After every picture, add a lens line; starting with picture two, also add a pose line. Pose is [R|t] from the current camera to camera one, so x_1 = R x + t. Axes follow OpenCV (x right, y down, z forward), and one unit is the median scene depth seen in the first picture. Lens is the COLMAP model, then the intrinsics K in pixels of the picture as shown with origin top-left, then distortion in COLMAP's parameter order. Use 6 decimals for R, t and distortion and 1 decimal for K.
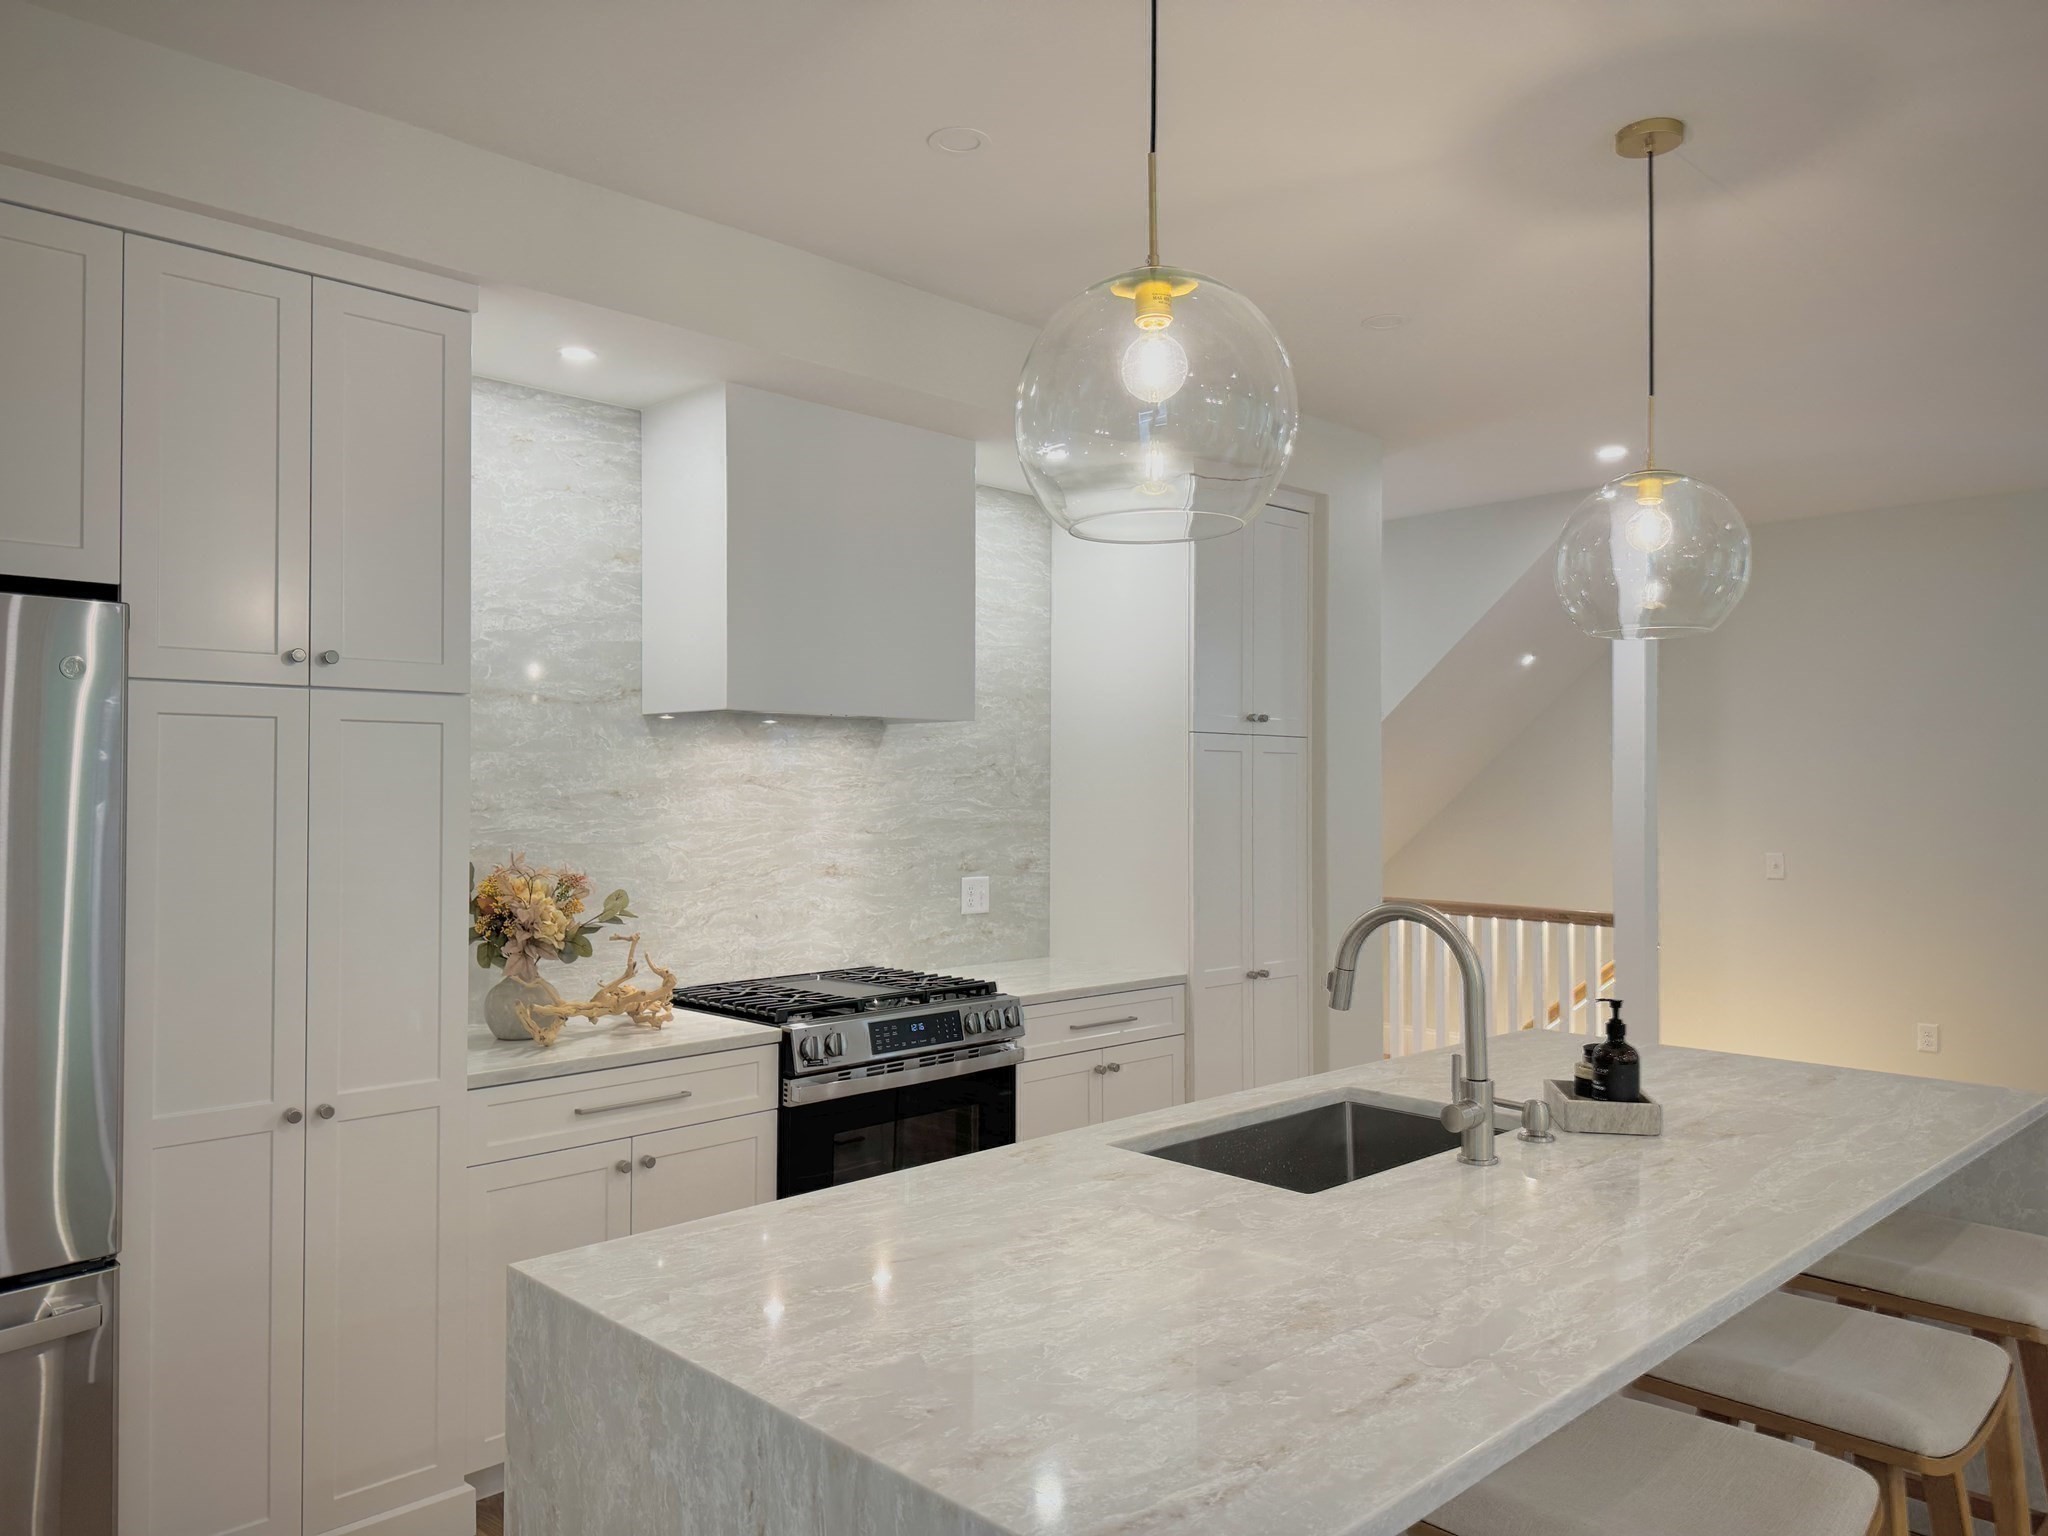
lens RADIAL K [[1425.9, 0, 1016.9], [0, 1425.9, 758.7], [0, 0, 1]] dist [0.011572, -0.007290]
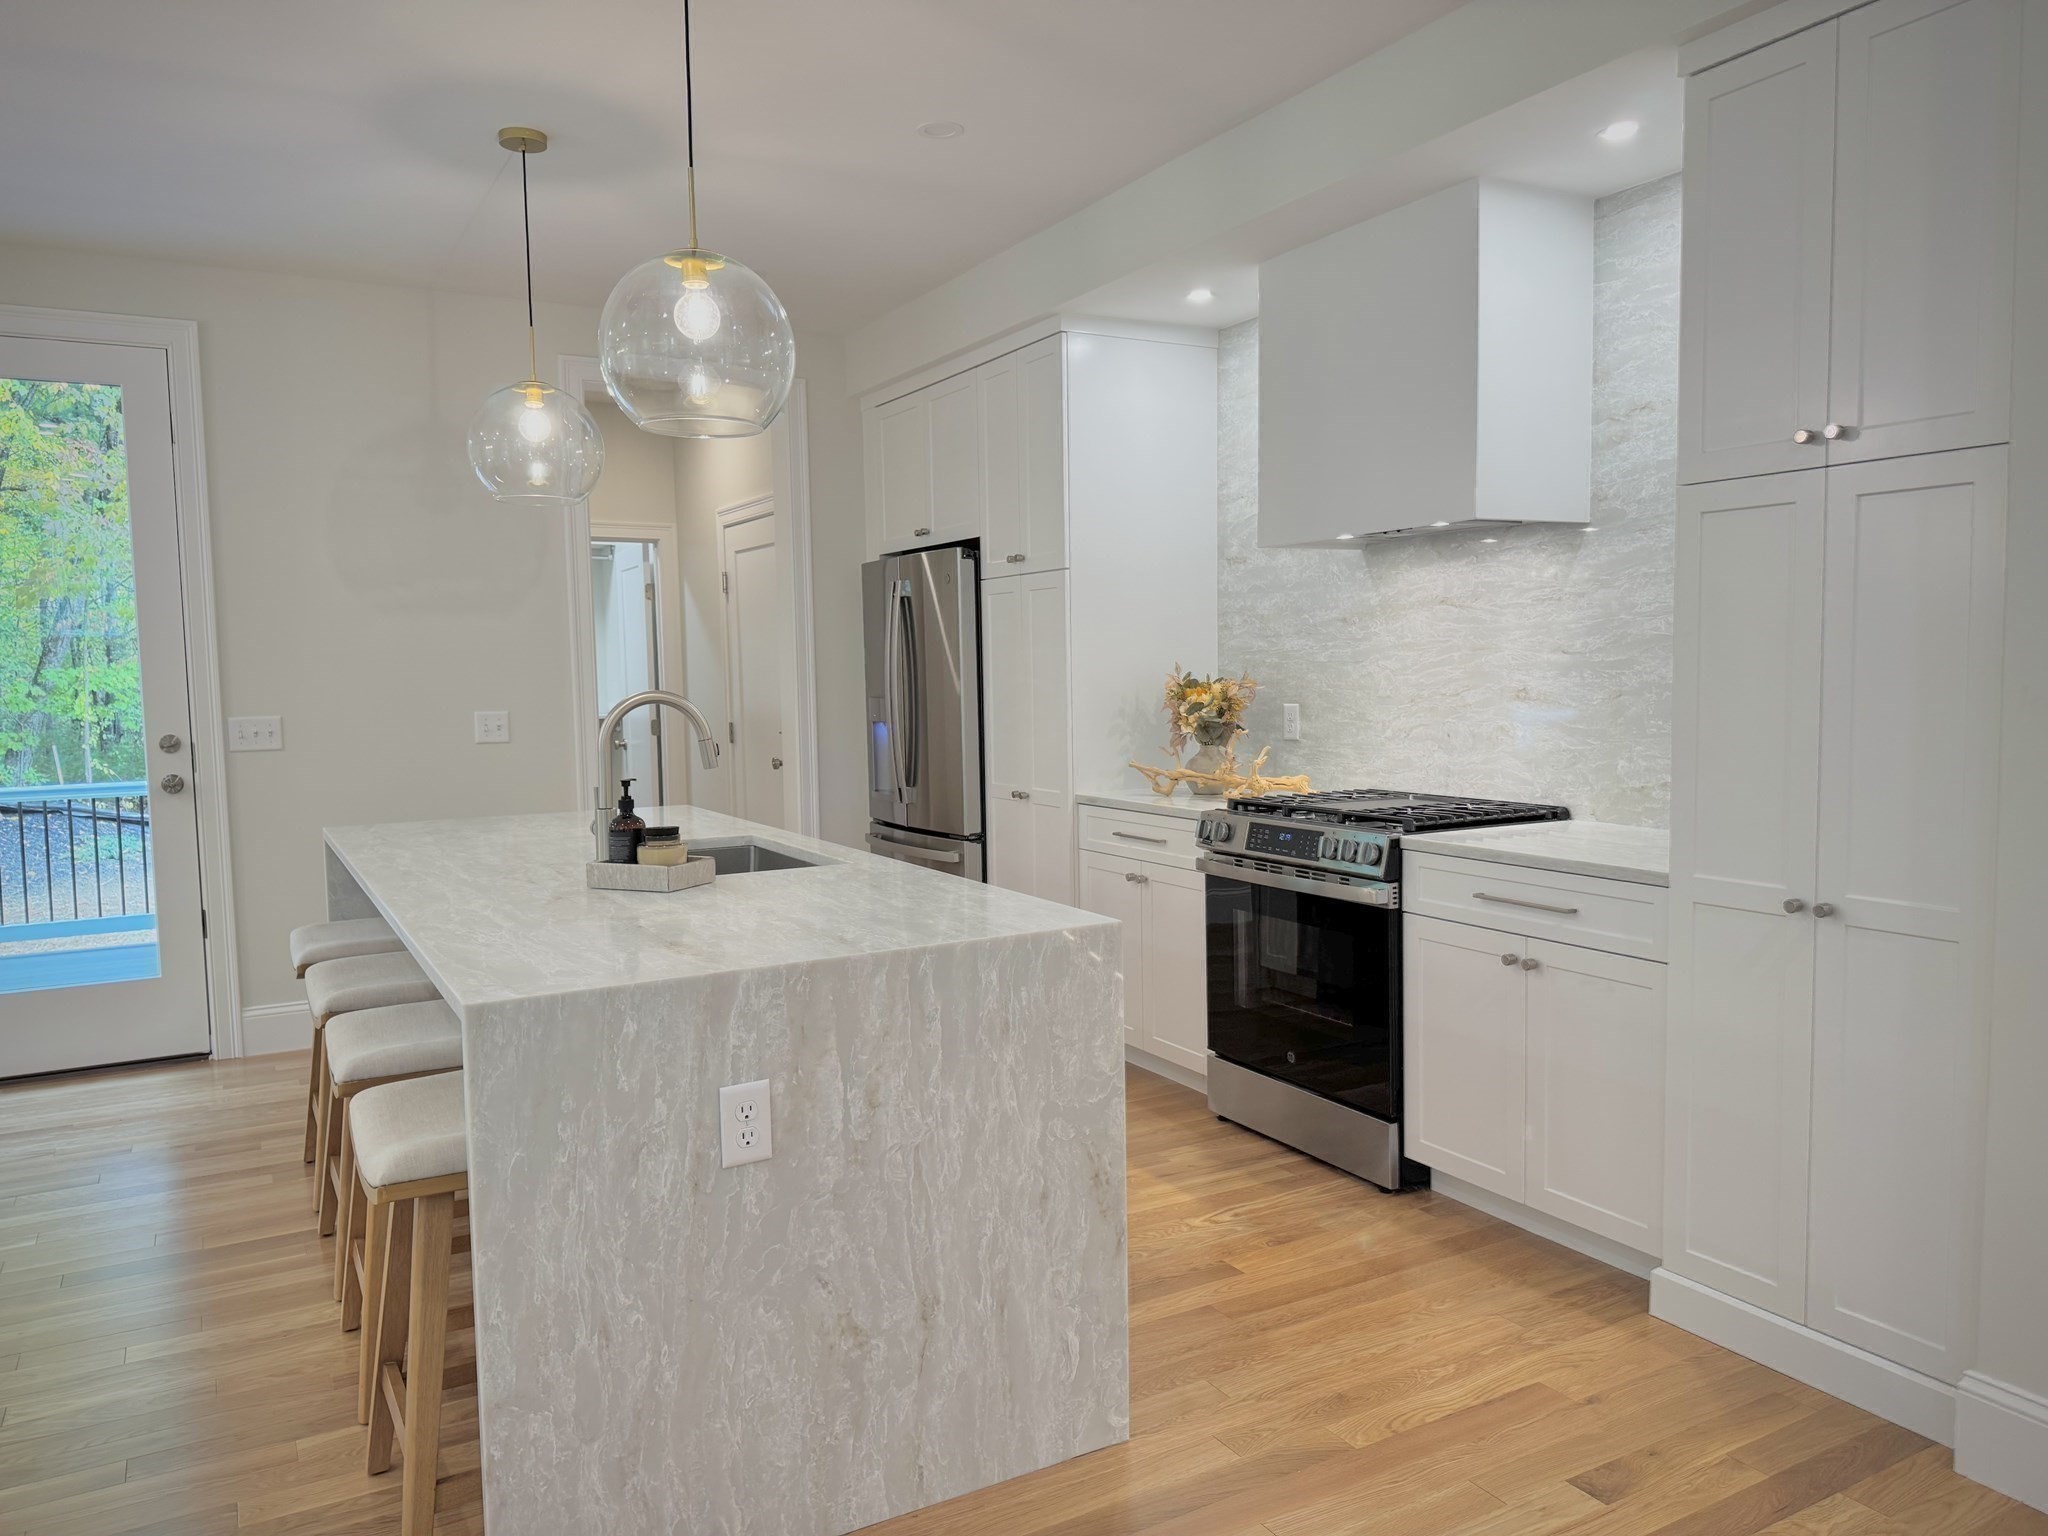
lens RADIAL K [[1425.9, 0, 1020.2], [0, 1425.9, 779.3], [0, 0, 1]] dist [0.011572, -0.007290]
pose [[-0.262025, 0.078397, -0.961872, 0.882568], [0.041253, 0.996694, 0.069997, 0.058176], [0.964179, -0.021339, -0.264392, 0.978184]]
